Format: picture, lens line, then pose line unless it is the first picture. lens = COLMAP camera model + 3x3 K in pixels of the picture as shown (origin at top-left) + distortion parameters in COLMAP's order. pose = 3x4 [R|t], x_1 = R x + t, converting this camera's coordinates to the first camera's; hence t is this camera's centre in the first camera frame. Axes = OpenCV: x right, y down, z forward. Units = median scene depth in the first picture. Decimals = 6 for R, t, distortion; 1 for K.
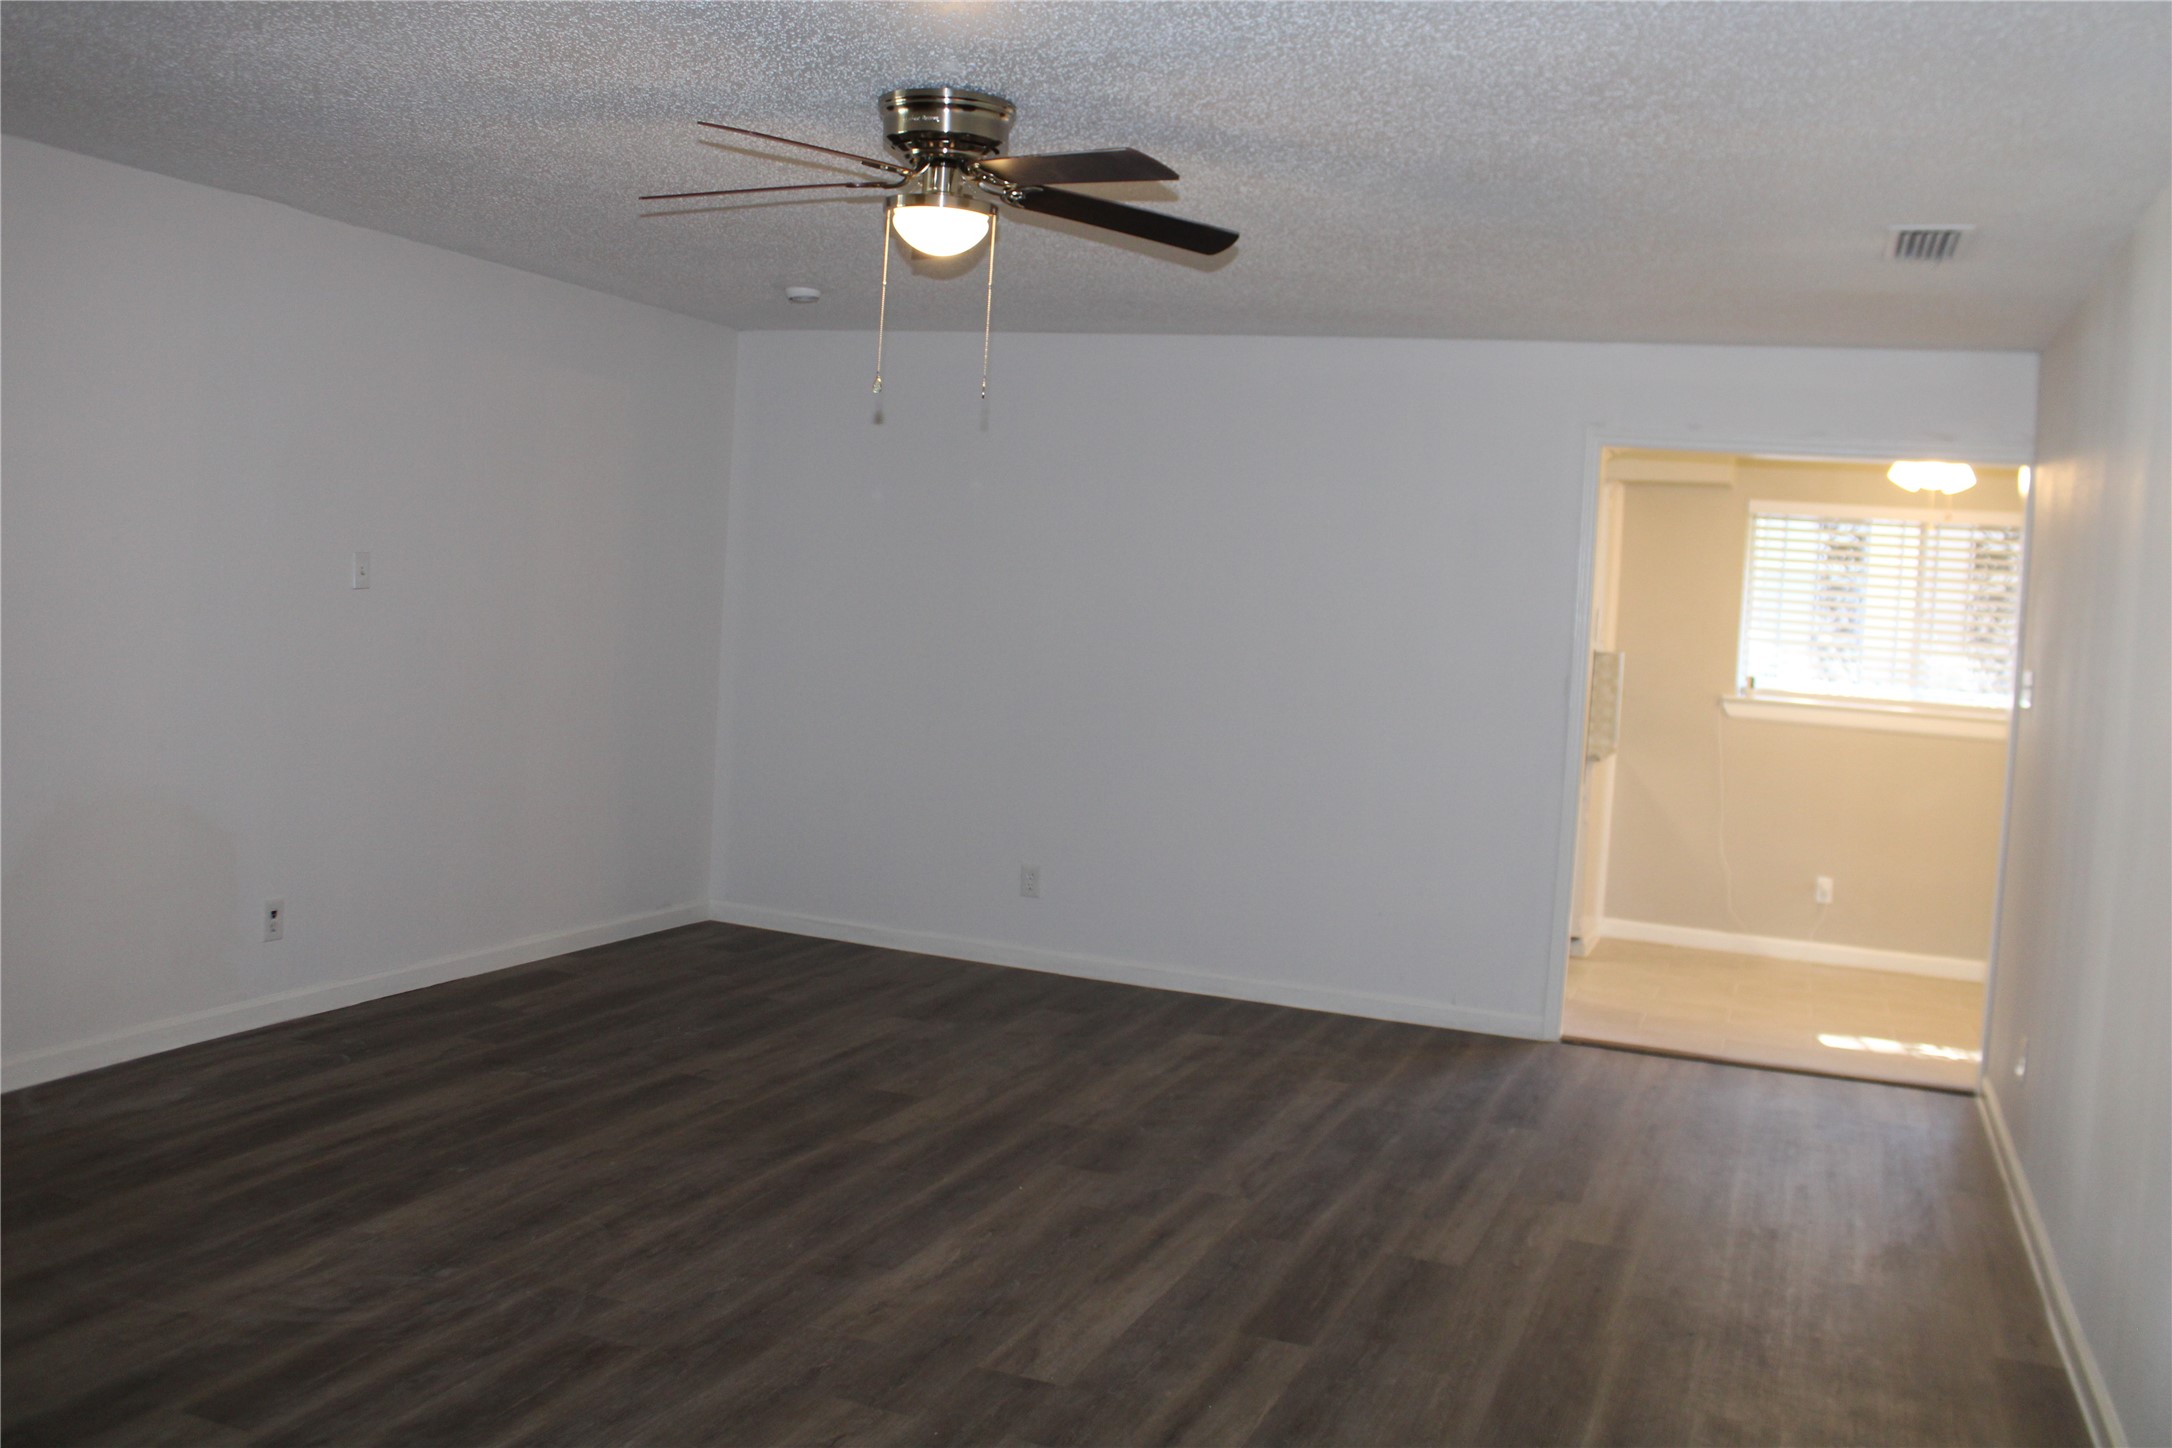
lens RADIAL K [[1838.0, 0, 1107.7], [0, 1838.0, 682.9], [0, 0, 1]] dist [-0.166149, 0.154748]
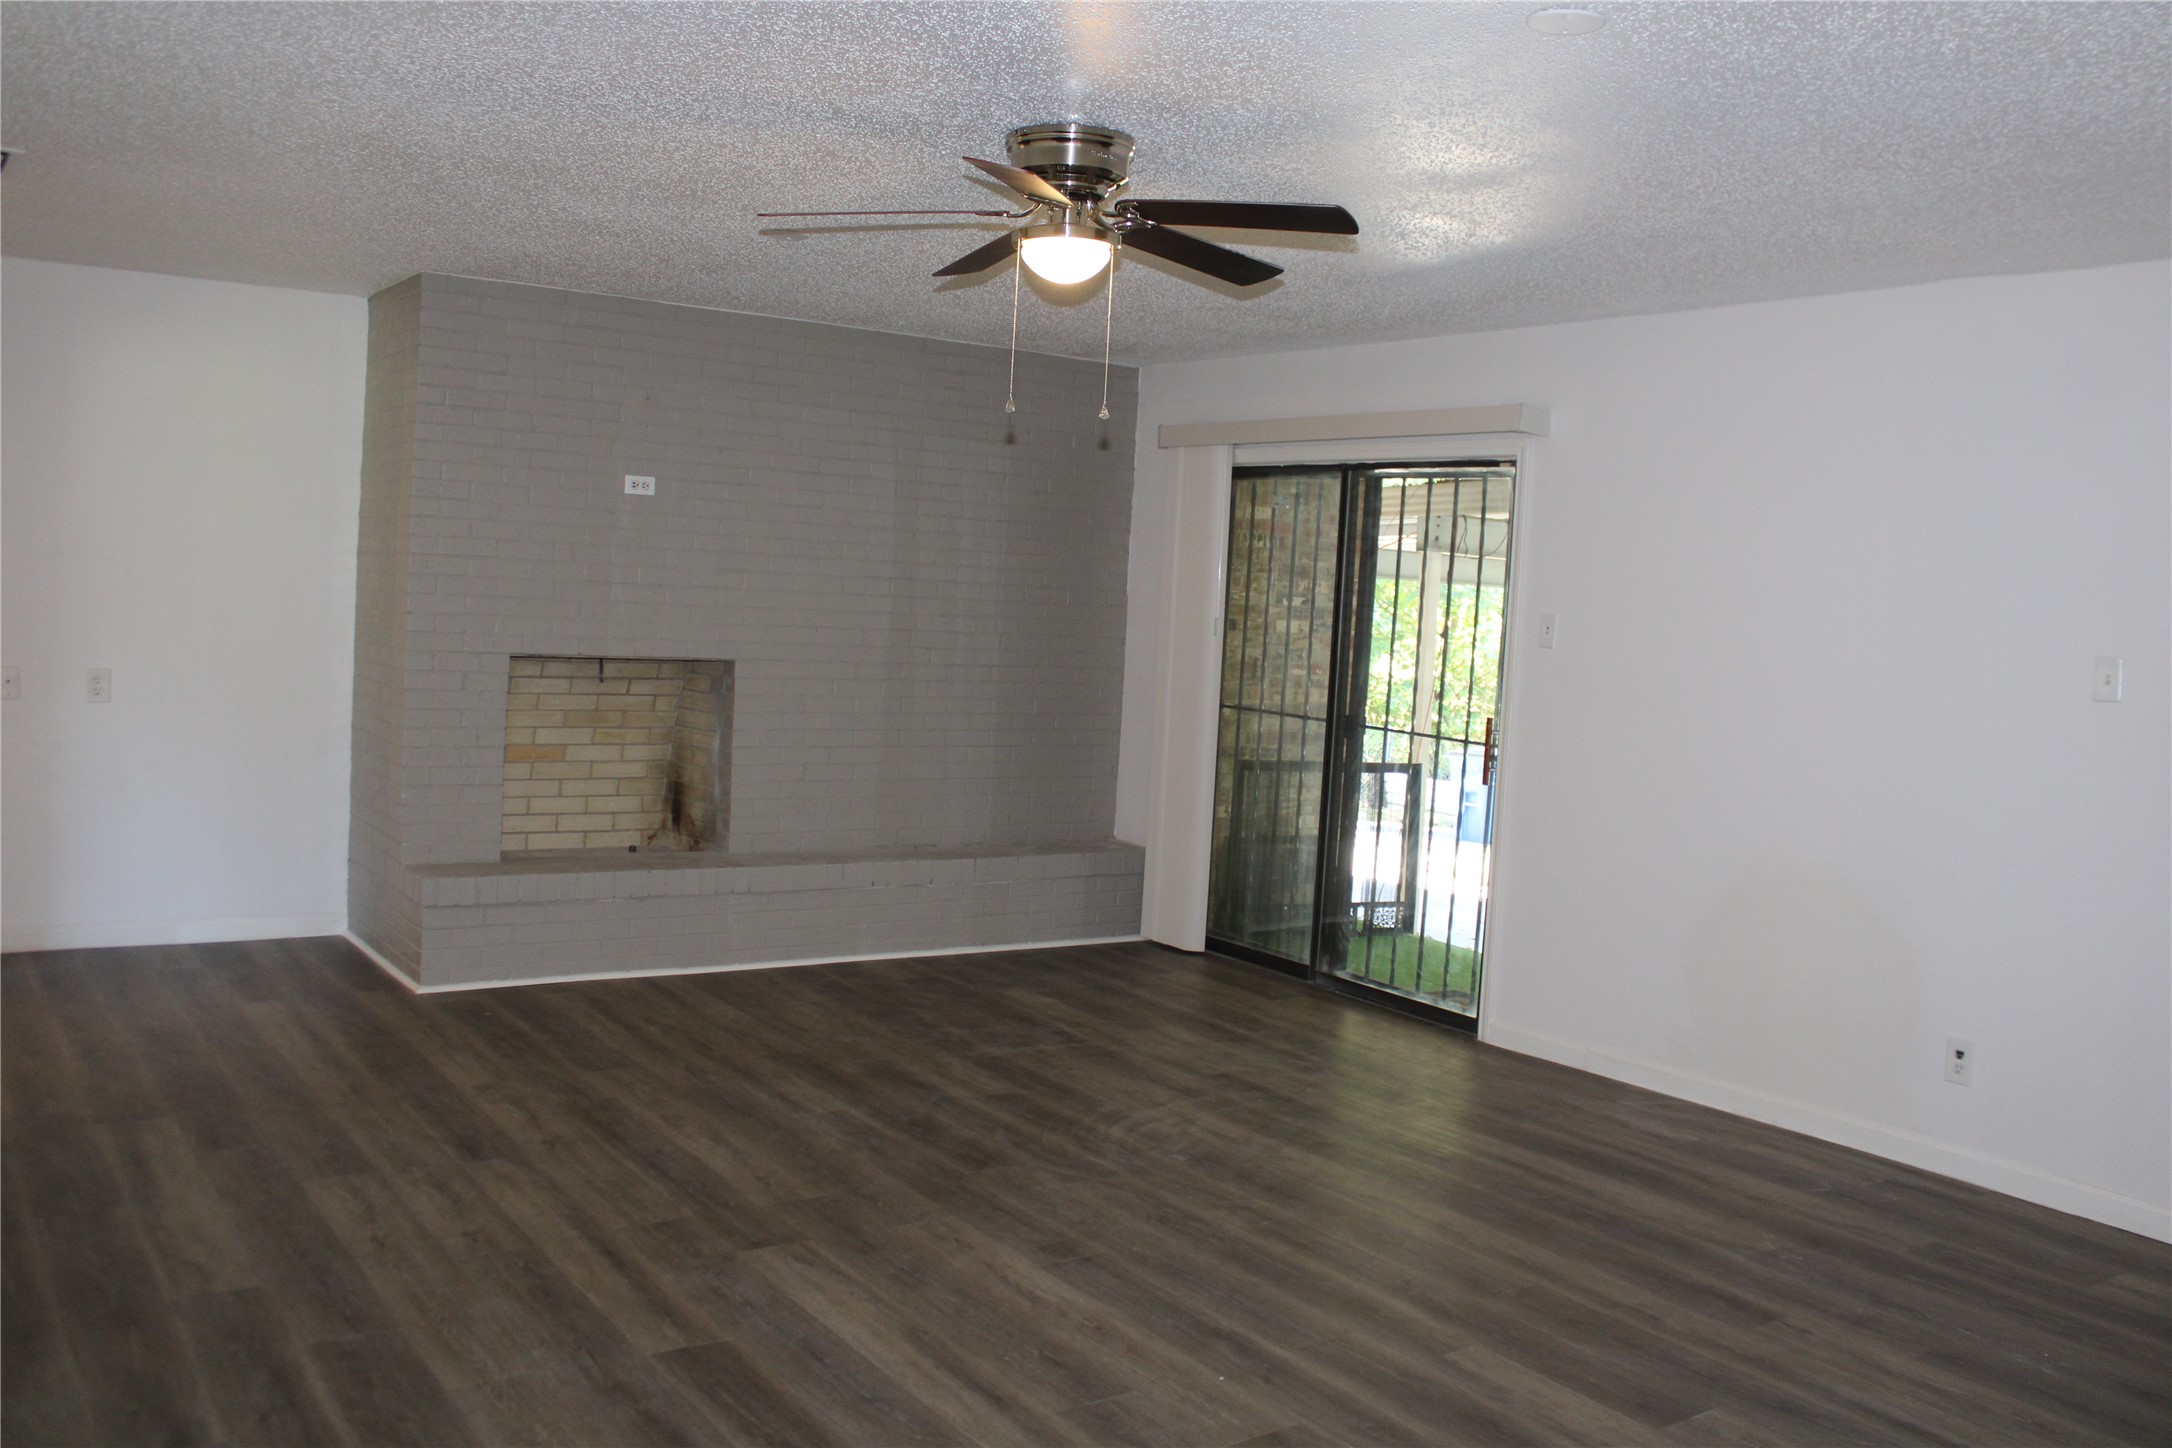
lens RADIAL K [[1838.0, 0, 1107.7], [0, 1838.0, 682.9], [0, 0, 1]] dist [-0.166149, 0.154748]
pose [[-0.534462, -0.049667, -0.843732, 0.769114], [-0.134125, 0.990606, 0.026649, -0.031595], [0.834483, 0.127408, -0.536103, 1.617108]]
